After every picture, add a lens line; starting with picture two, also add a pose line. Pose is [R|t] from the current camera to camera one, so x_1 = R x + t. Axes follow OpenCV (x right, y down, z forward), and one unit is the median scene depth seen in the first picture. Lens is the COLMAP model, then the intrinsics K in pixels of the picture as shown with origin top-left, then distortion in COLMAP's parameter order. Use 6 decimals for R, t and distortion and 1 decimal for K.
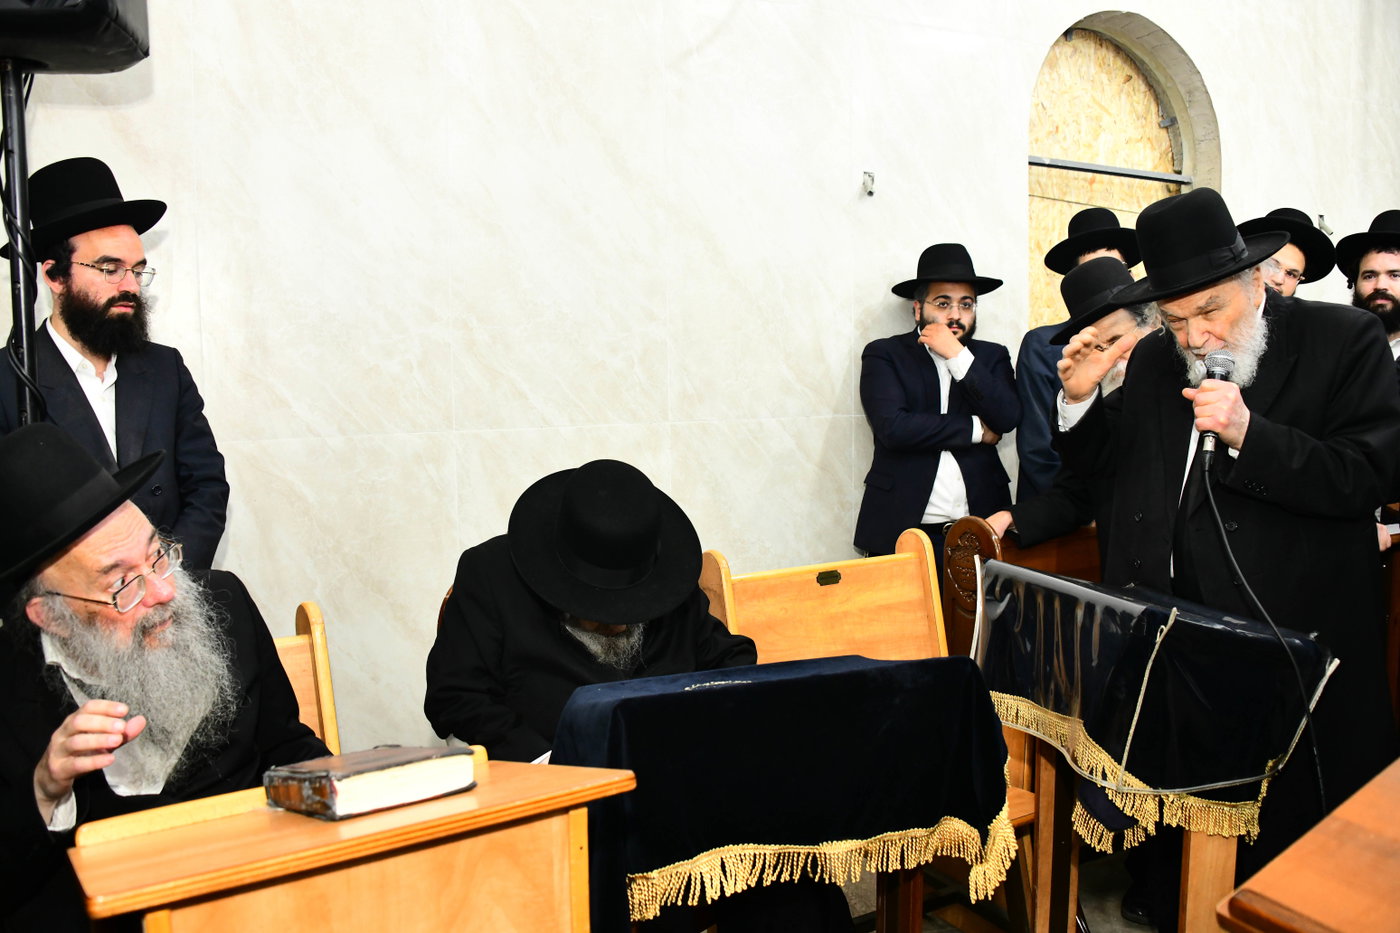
lens RADIAL K [[1120.4, 0, 714.1], [0, 1120.4, 469.7], [0, 0, 1]] dist [-0.143774, 0.080298]
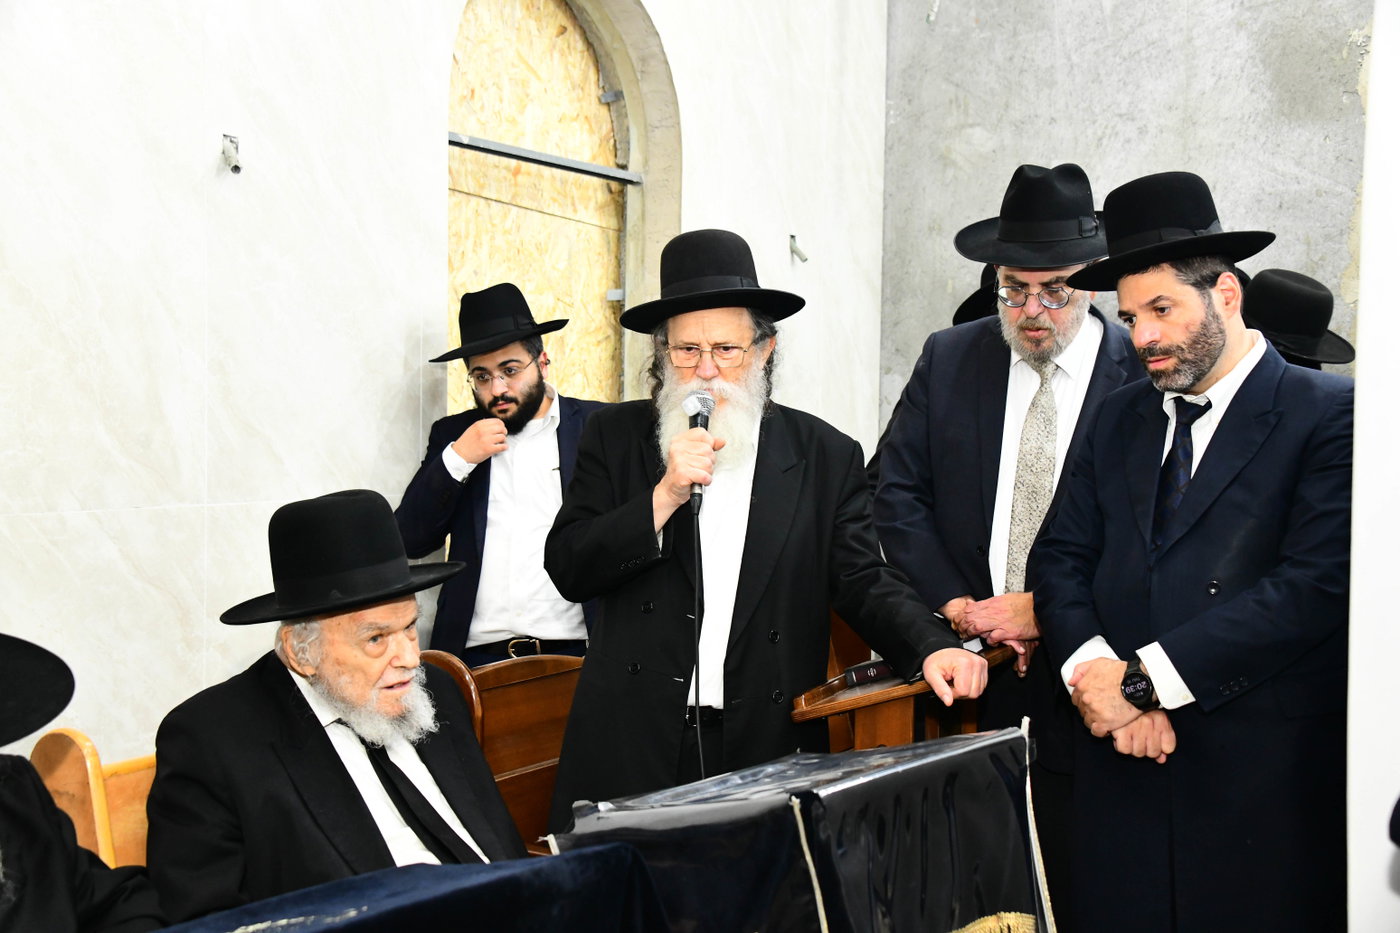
lens RADIAL K [[1693.5, 0, 697.7], [0, 1693.5, 466.3], [0, 0, 1]] dist [0.098197, 0.178776]
pose [[0.868217, 0.006787, 0.496138, -0.125695], [0.023966, 0.998166, -0.055594, -0.008485], [-0.495605, 0.060158, 0.866462, -0.013050]]
